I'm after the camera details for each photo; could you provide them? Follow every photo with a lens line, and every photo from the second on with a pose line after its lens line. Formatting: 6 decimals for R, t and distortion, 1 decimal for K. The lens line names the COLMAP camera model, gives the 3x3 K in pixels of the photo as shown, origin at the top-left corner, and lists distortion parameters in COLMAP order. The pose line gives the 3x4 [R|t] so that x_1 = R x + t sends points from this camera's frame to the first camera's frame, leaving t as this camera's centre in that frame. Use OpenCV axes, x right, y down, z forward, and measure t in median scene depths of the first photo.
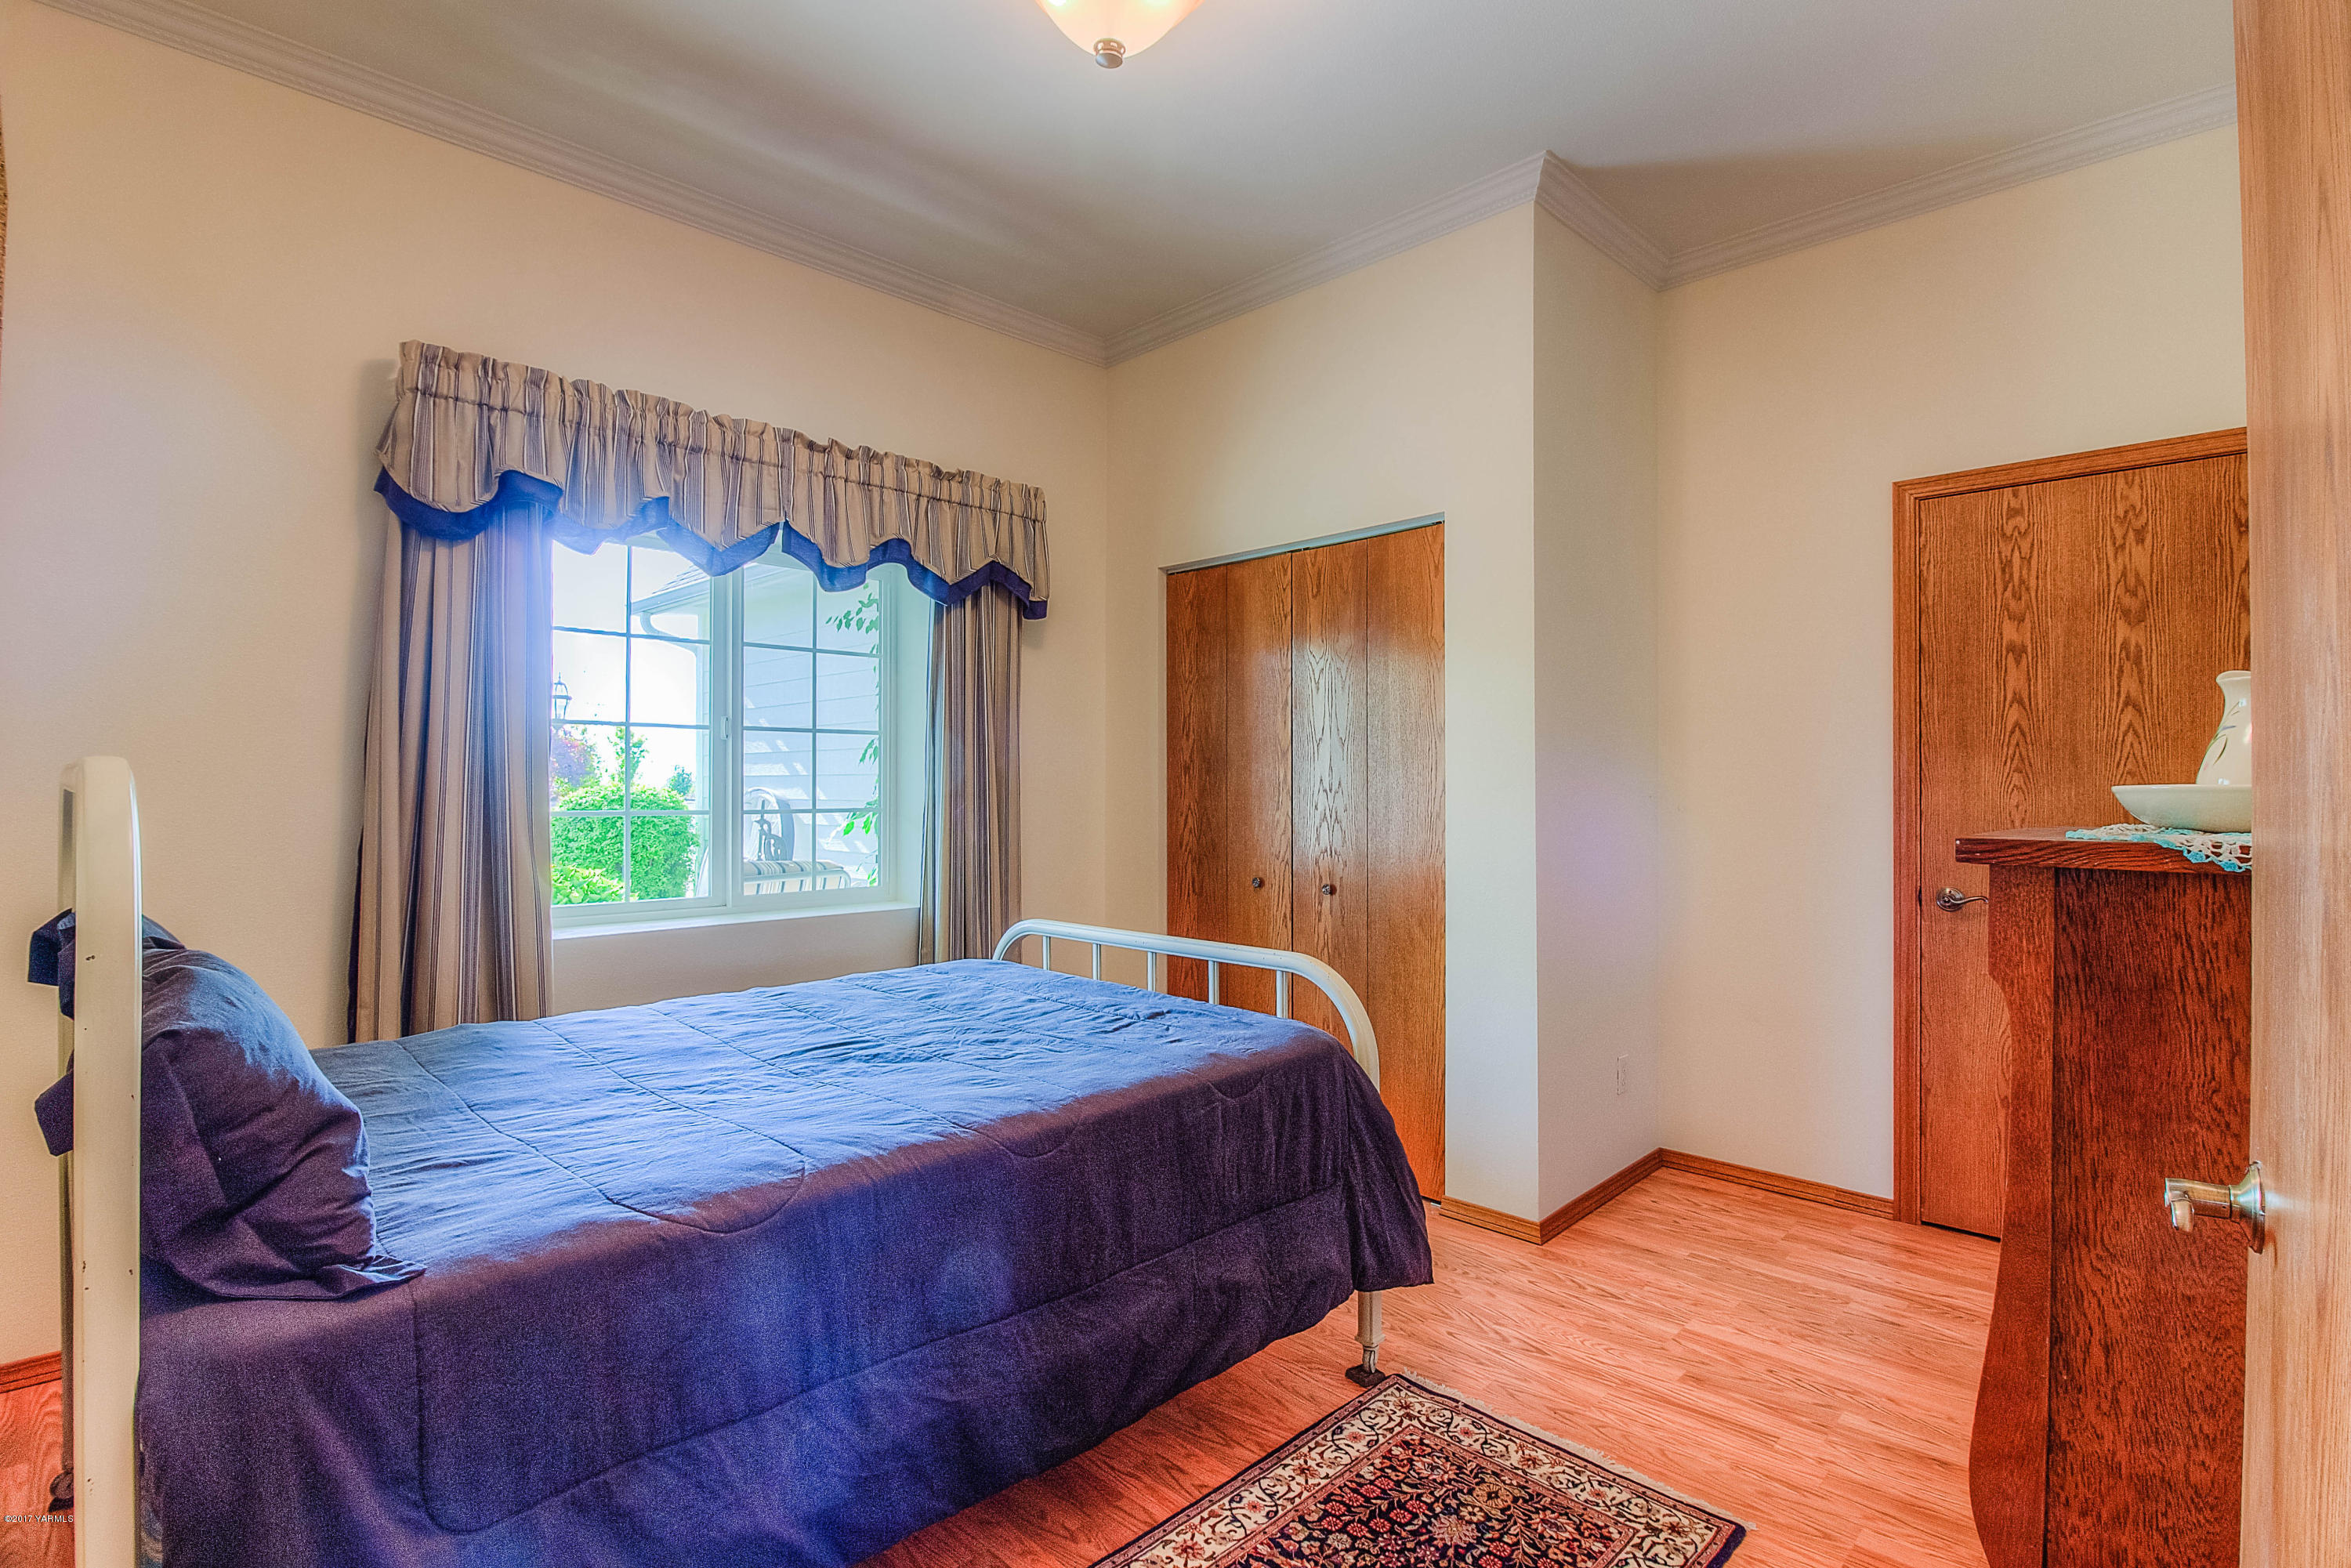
lens RADIAL K [[1077.0, 0, 1173.6], [0, 1077.0, 781.7], [0, 0, 1]] dist [-0.007427, -0.005545]
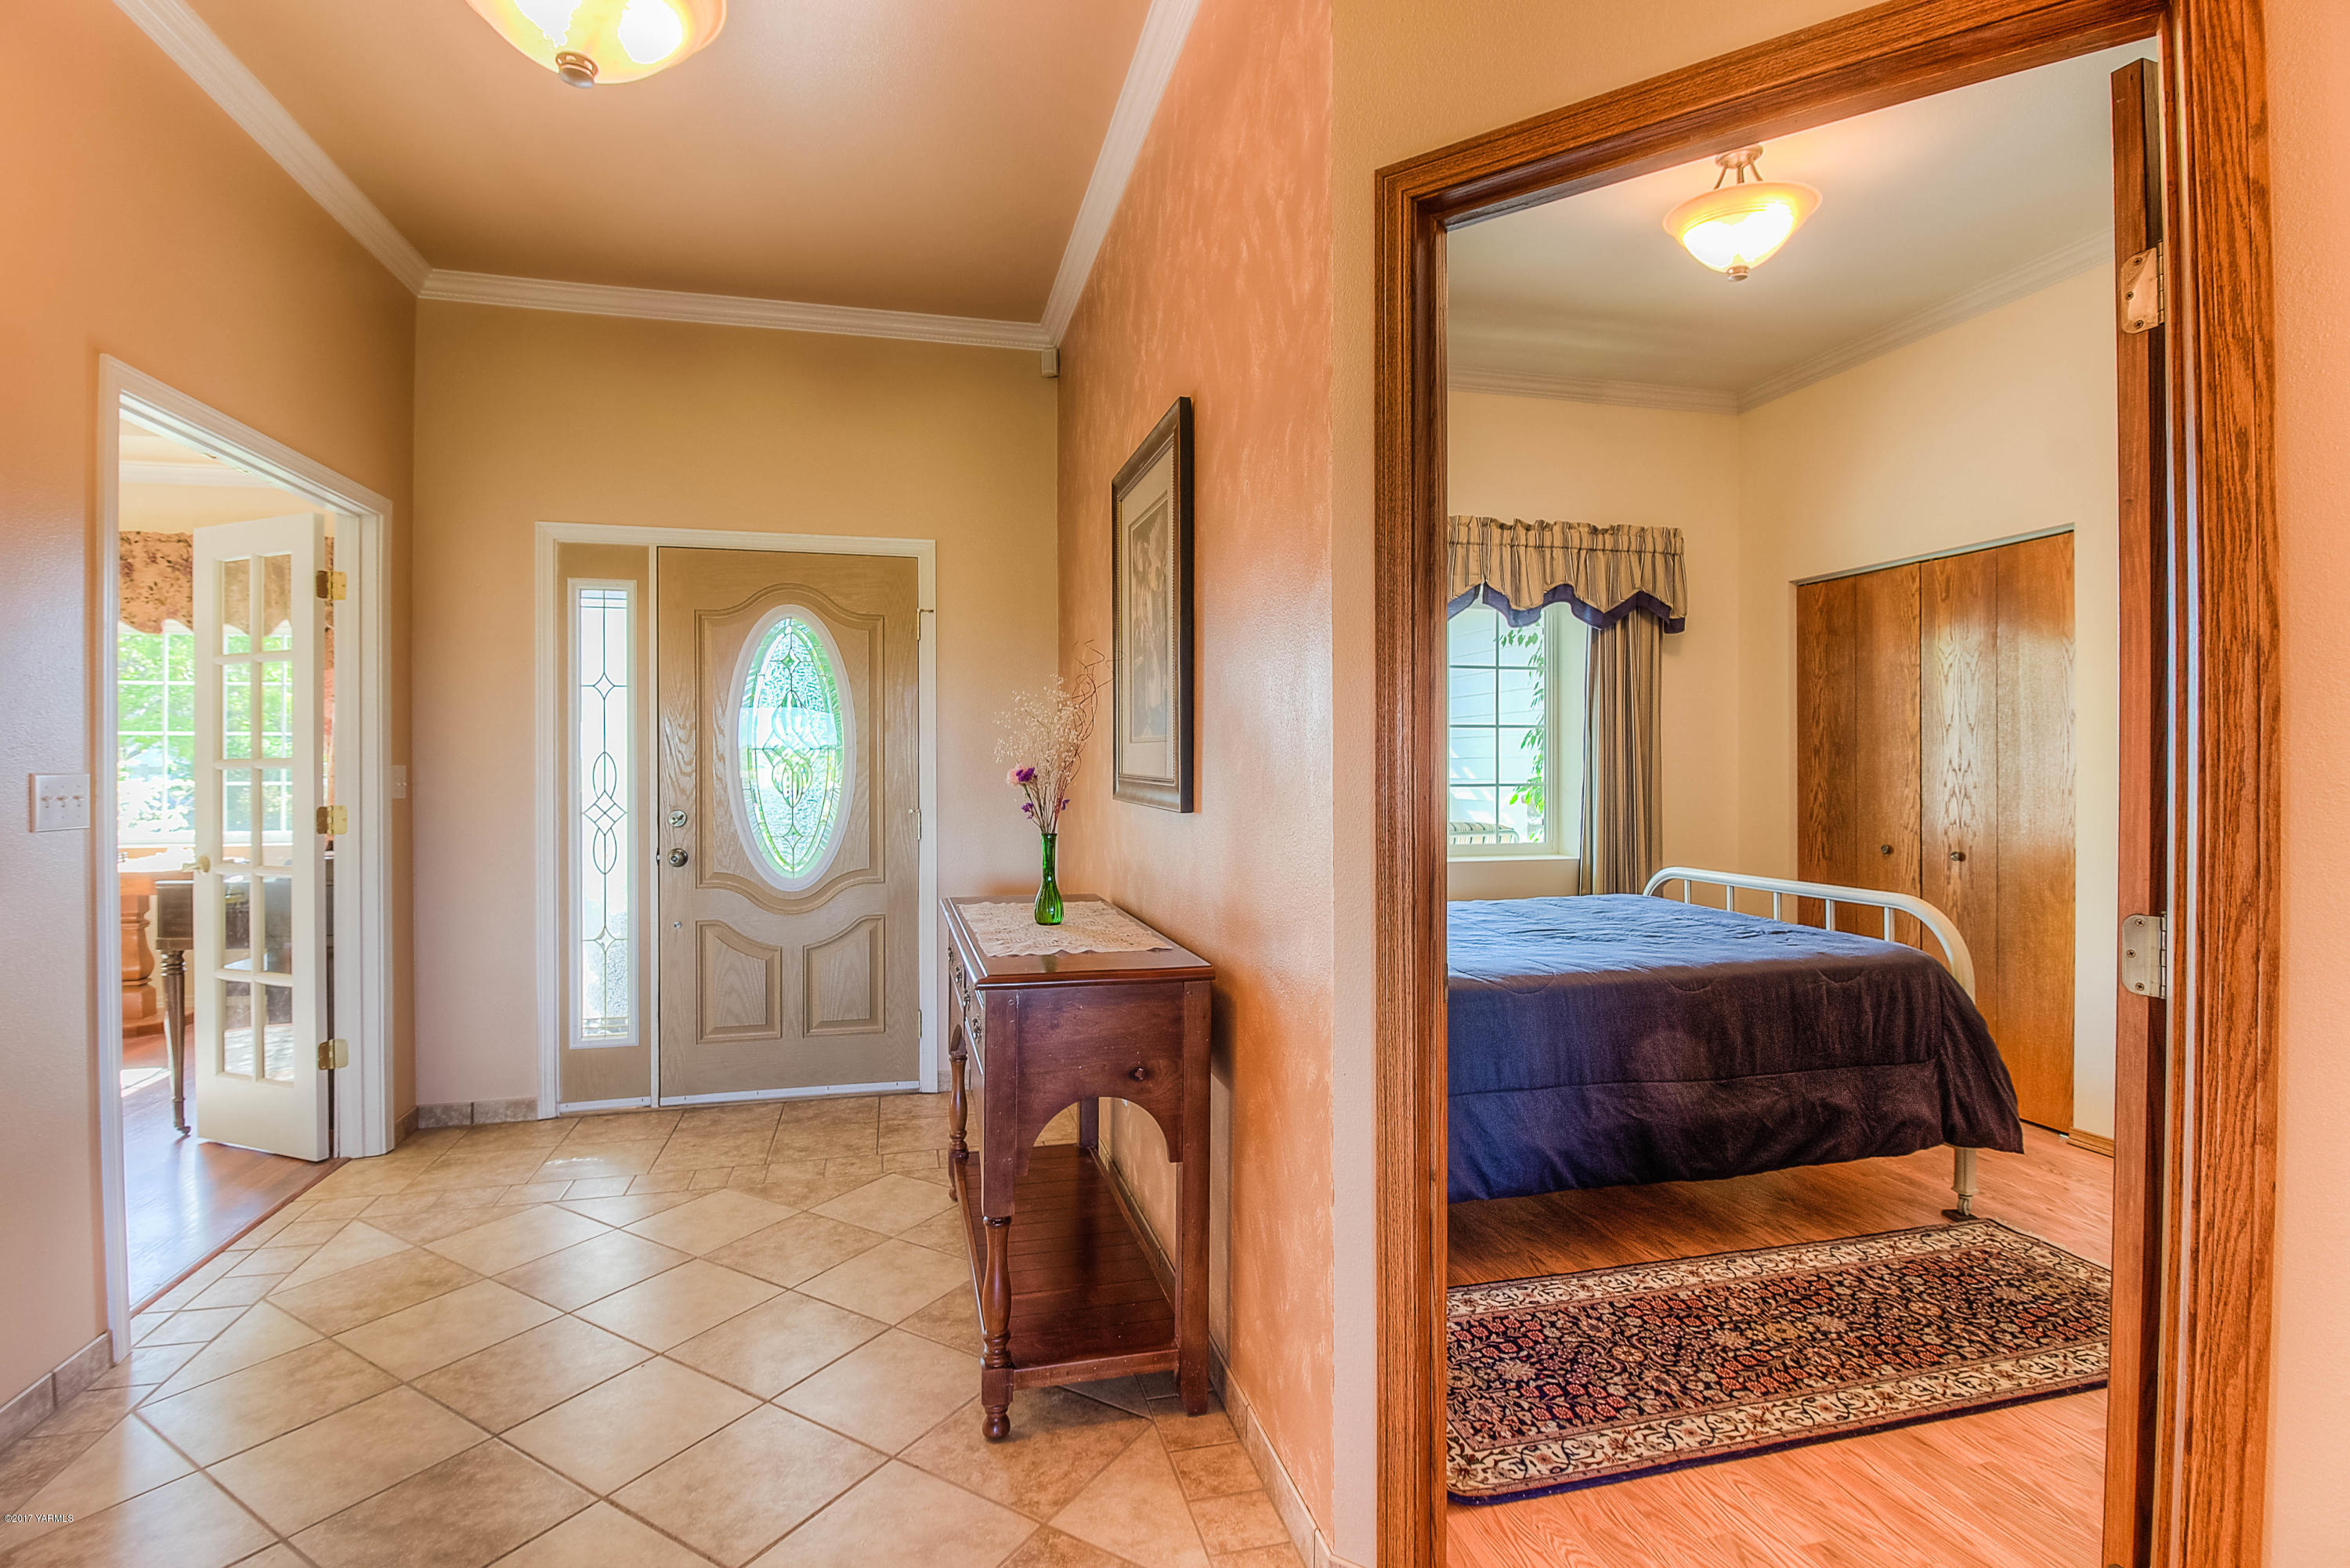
lens RADIAL K [[1076.5, 0, 1155.2], [0, 1076.5, 771.2], [0, 0, 1]] dist [-0.007427, -0.005545]
pose [[0.846433, 0.000257, -0.532495, 0.029174], [0.003982, 0.999969, 0.006813, -0.001582], [0.532480, -0.007887, 0.846406, -0.432279]]
